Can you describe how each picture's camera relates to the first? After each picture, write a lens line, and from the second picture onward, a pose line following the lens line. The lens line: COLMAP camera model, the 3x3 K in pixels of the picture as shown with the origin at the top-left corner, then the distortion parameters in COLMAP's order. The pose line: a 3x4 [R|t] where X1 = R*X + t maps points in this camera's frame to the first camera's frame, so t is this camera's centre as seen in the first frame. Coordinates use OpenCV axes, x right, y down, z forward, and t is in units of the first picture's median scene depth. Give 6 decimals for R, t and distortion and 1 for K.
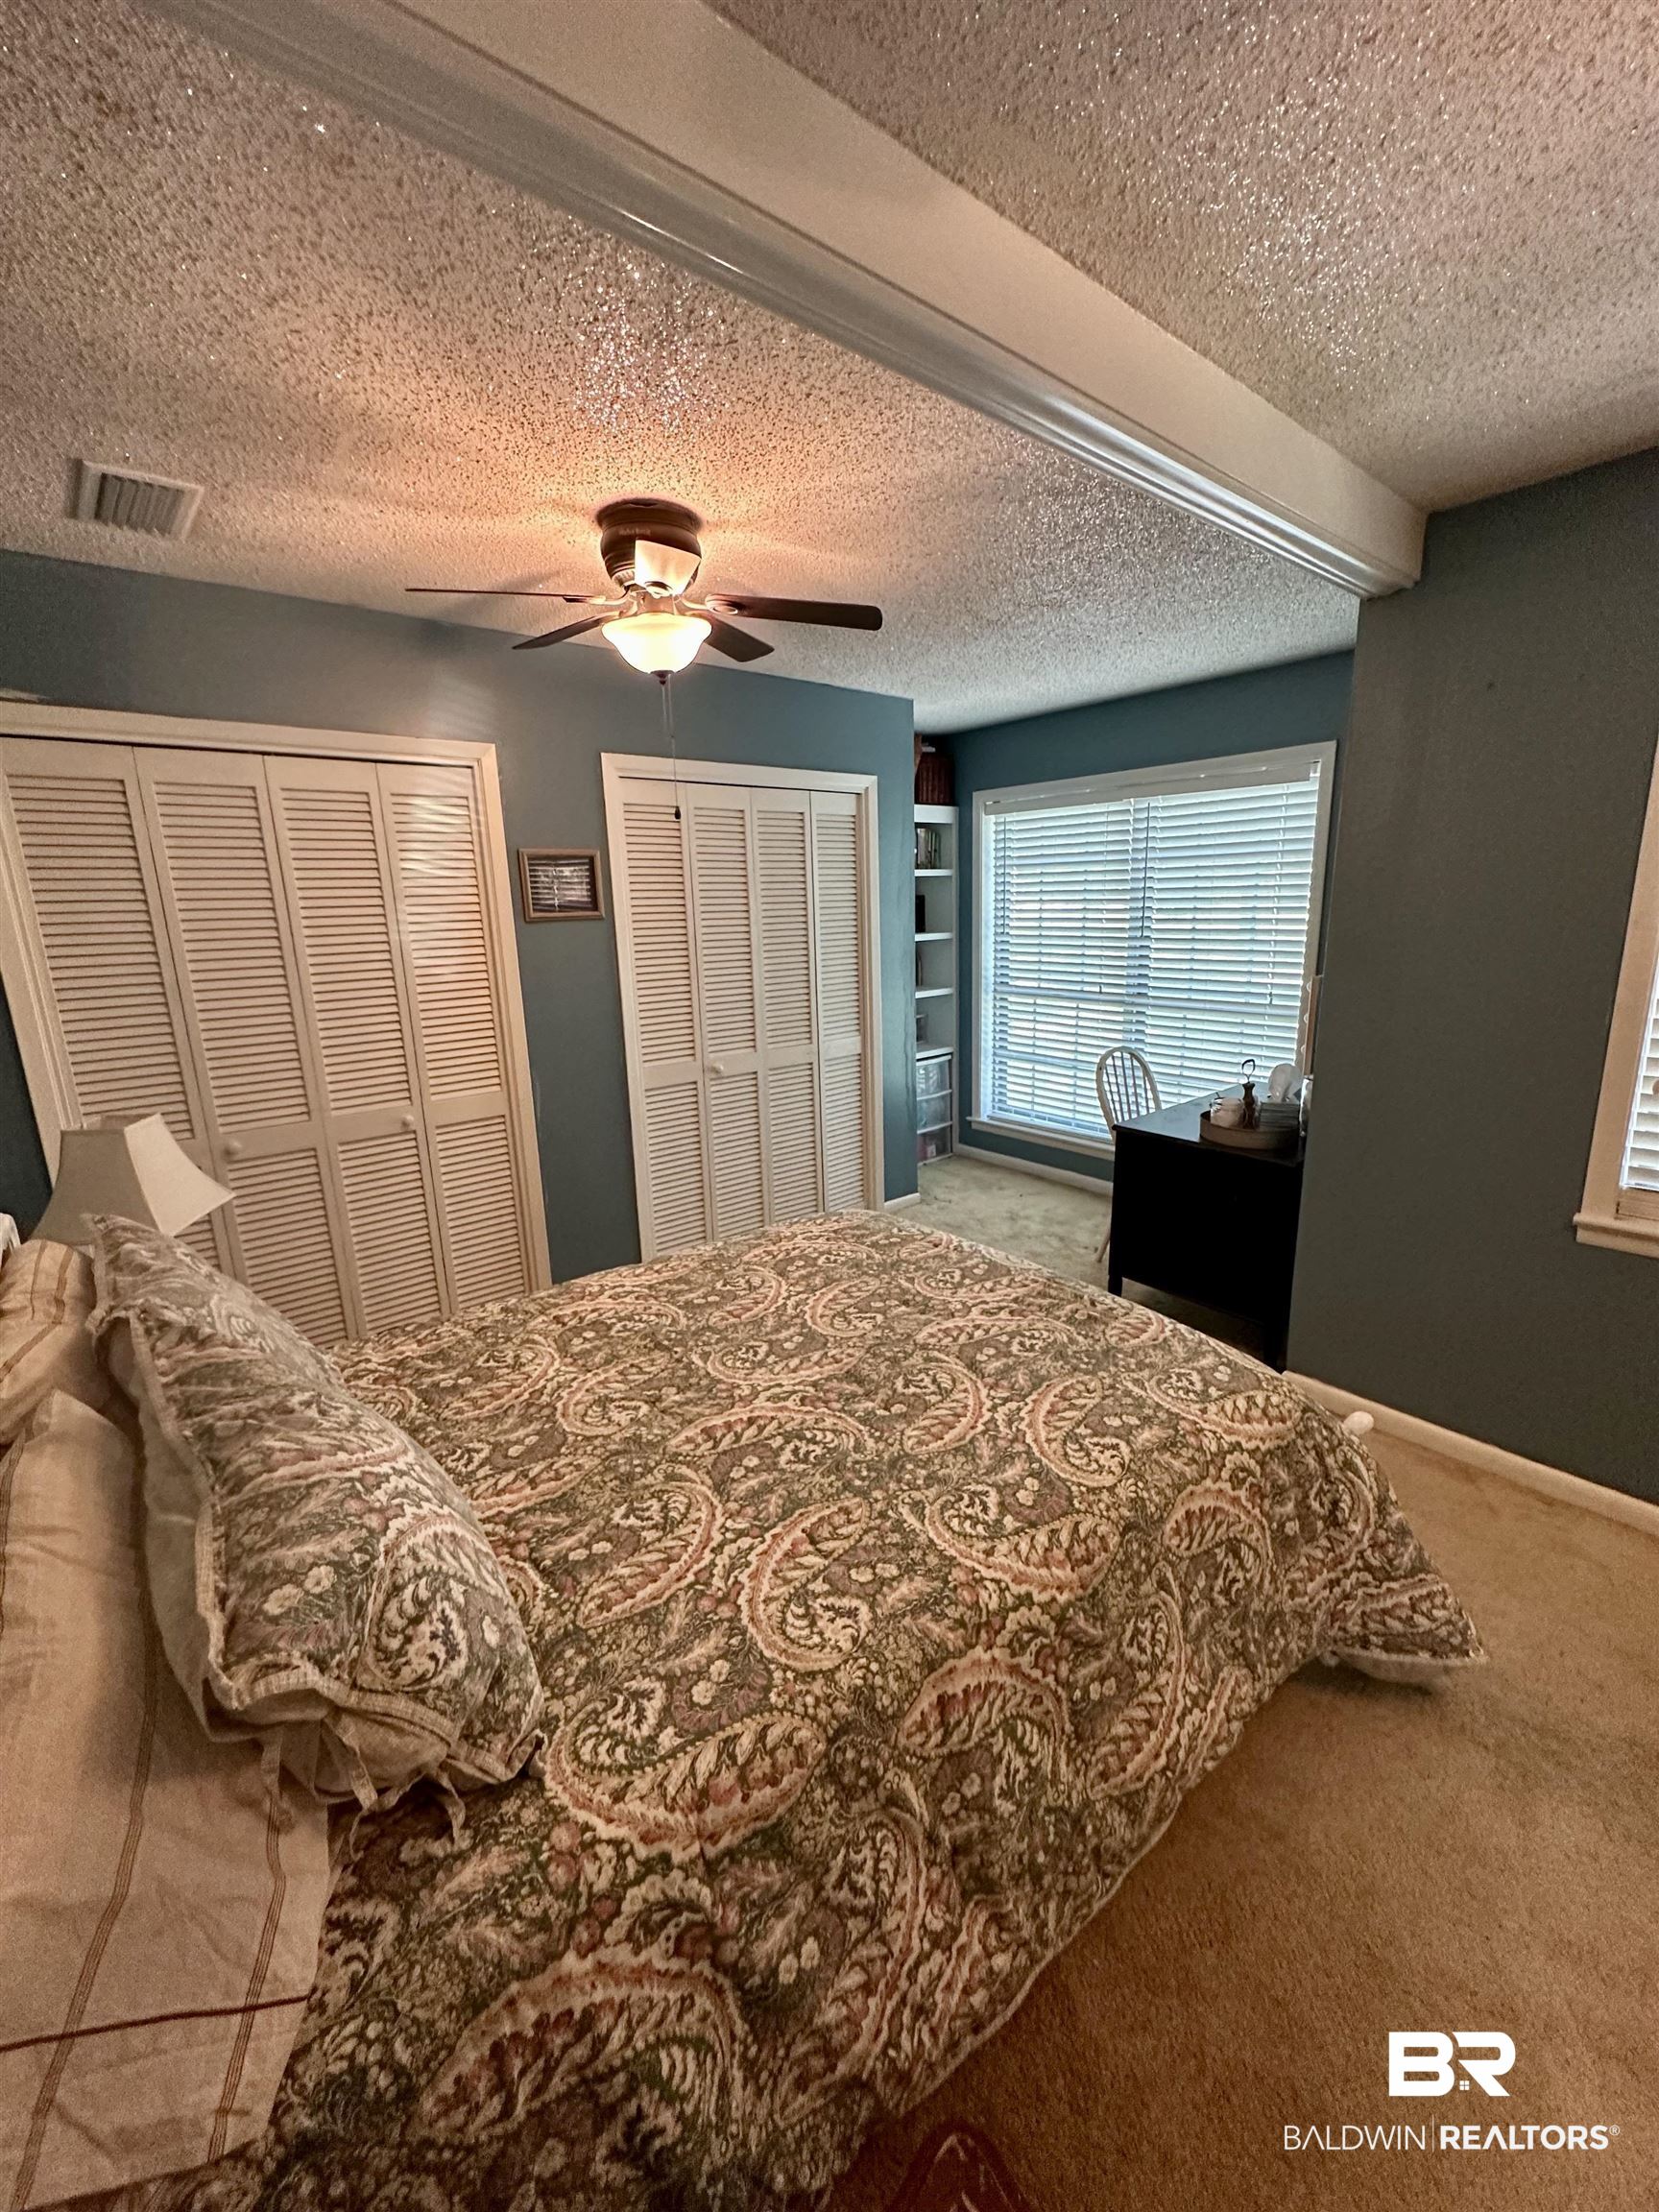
lens RADIAL K [[888.3, 0, 830.4], [0, 888.3, 1103.7], [0, 0, 1]] dist [-0.002298, 0.000967]
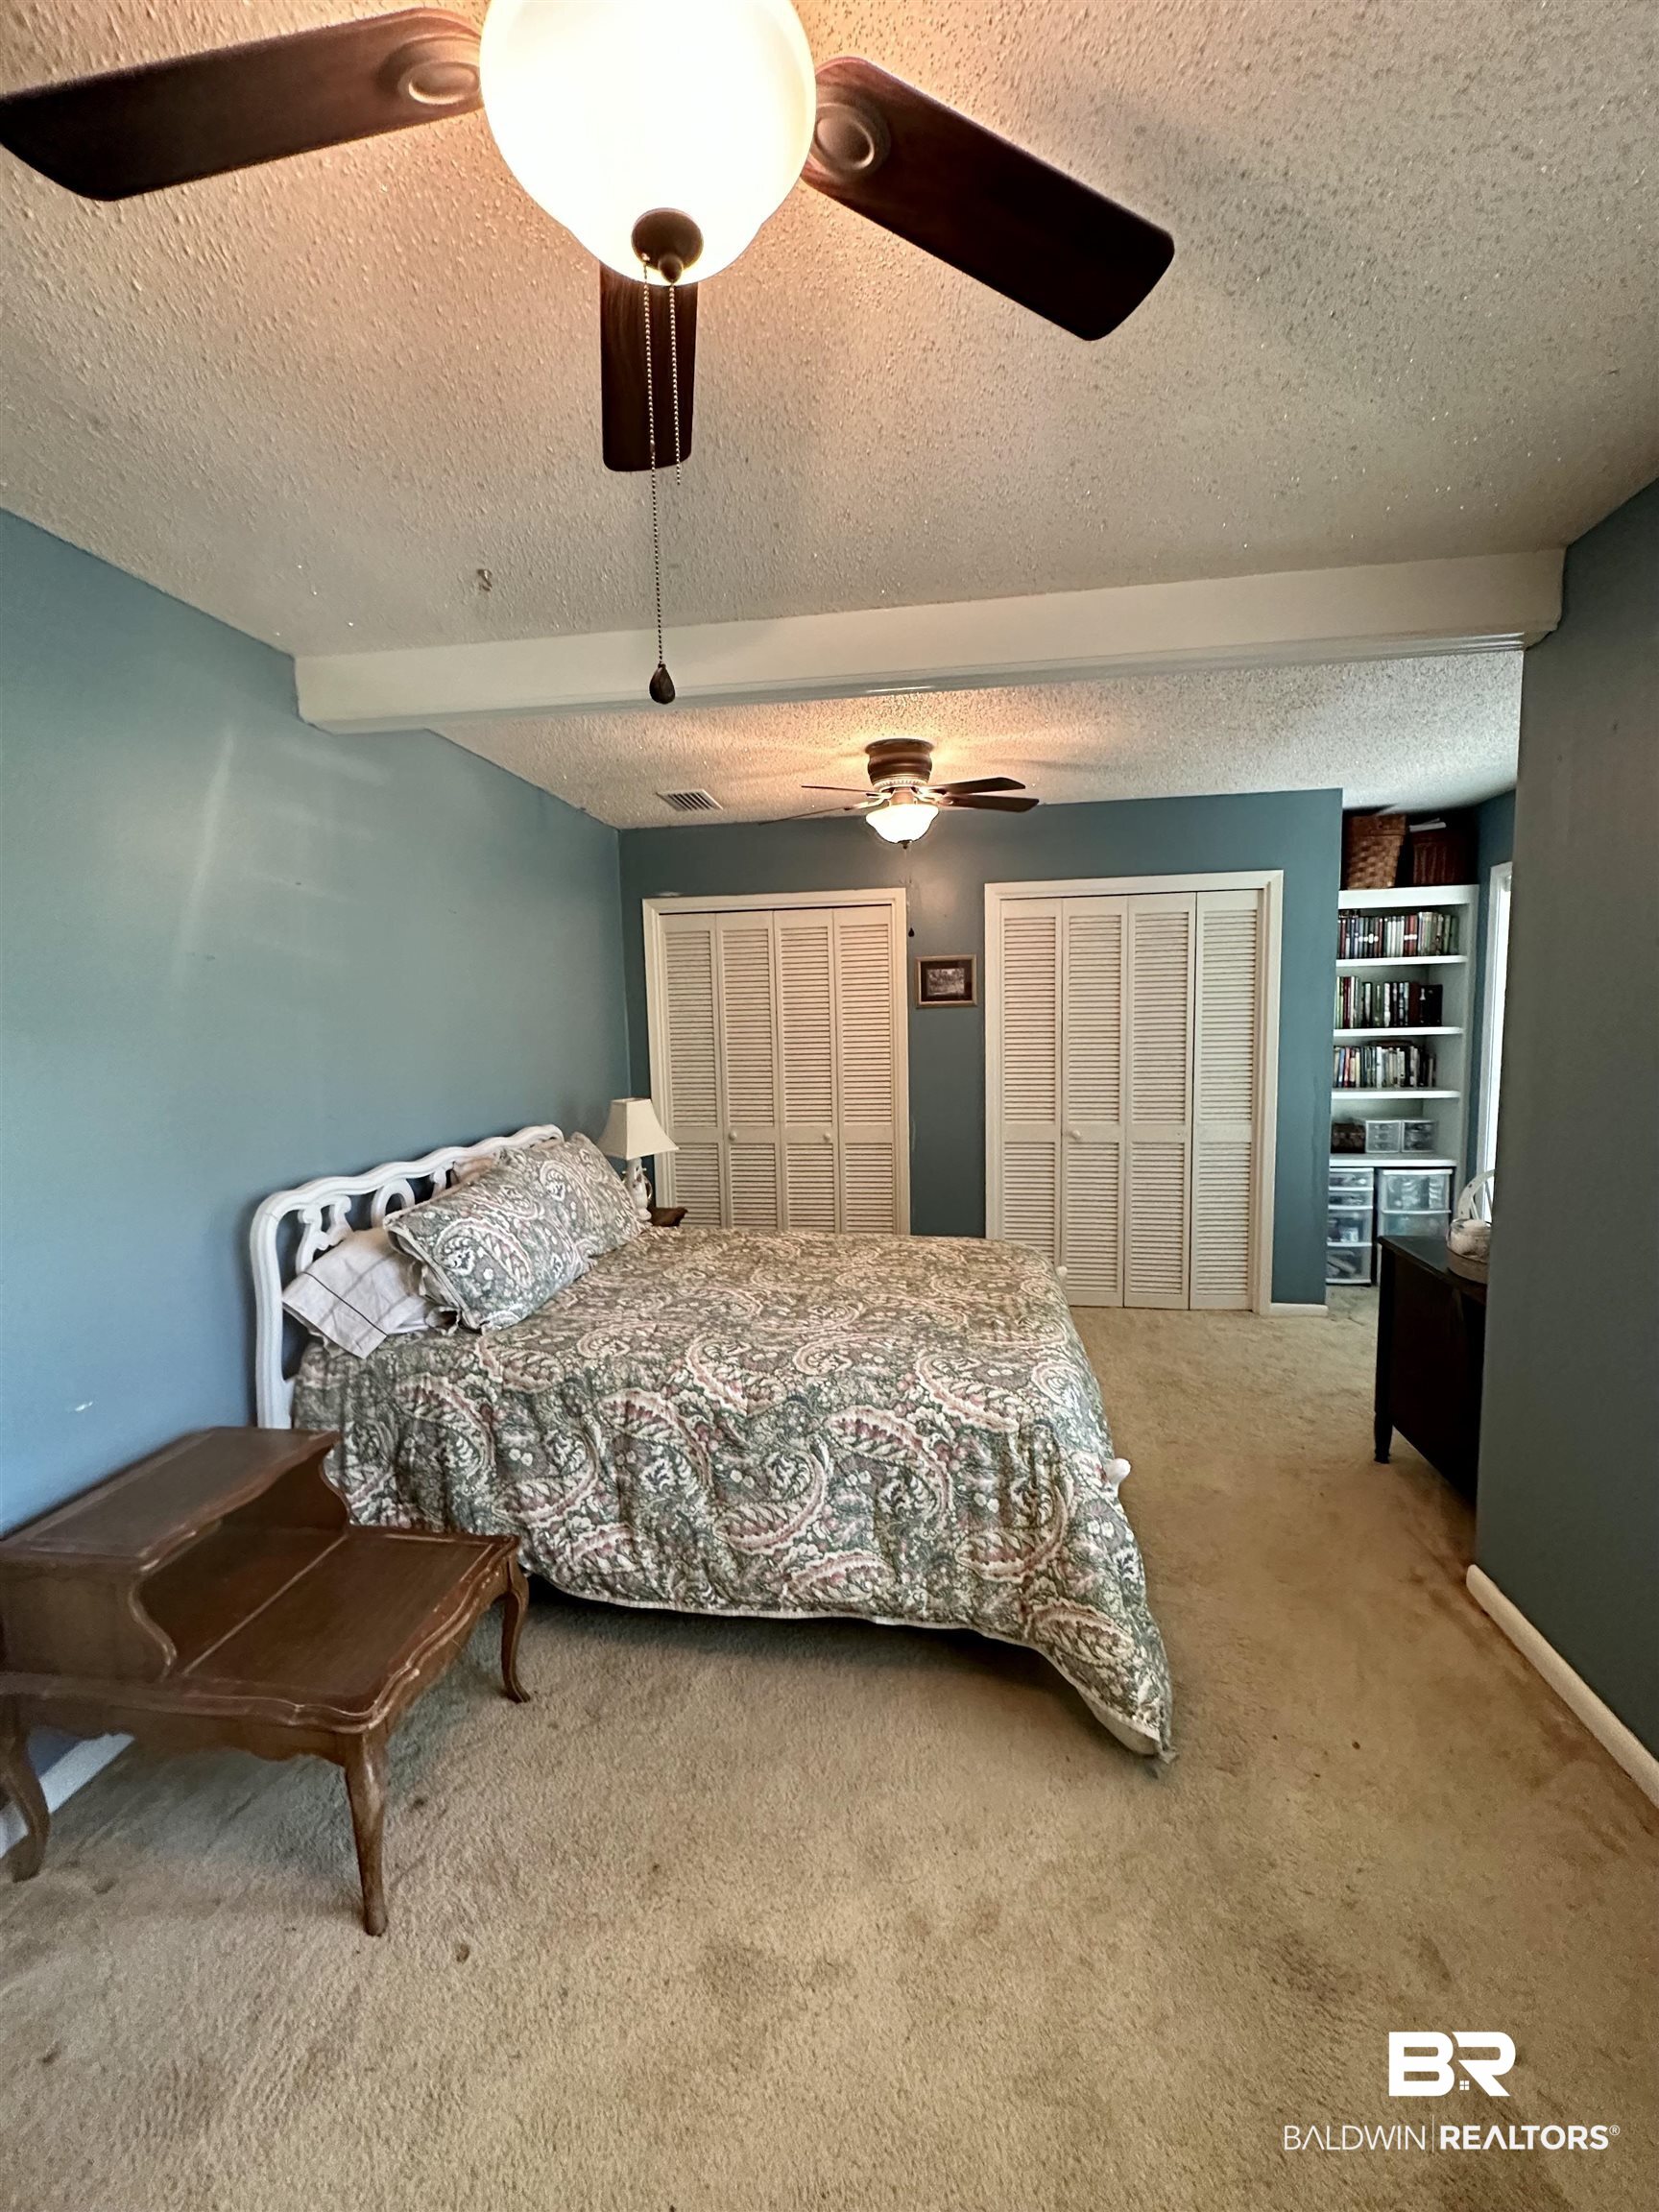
lens RADIAL K [[888.3, 0, 834.6], [0, 888.3, 1104.3], [0, 0, 1]] dist [-0.002298, 0.000967]
pose [[0.663982, 0.087723, -0.742585, 1.316939], [-0.162899, 0.986212, -0.029153, 0.017179], [0.729788, 0.140323, 0.669117, -0.028516]]
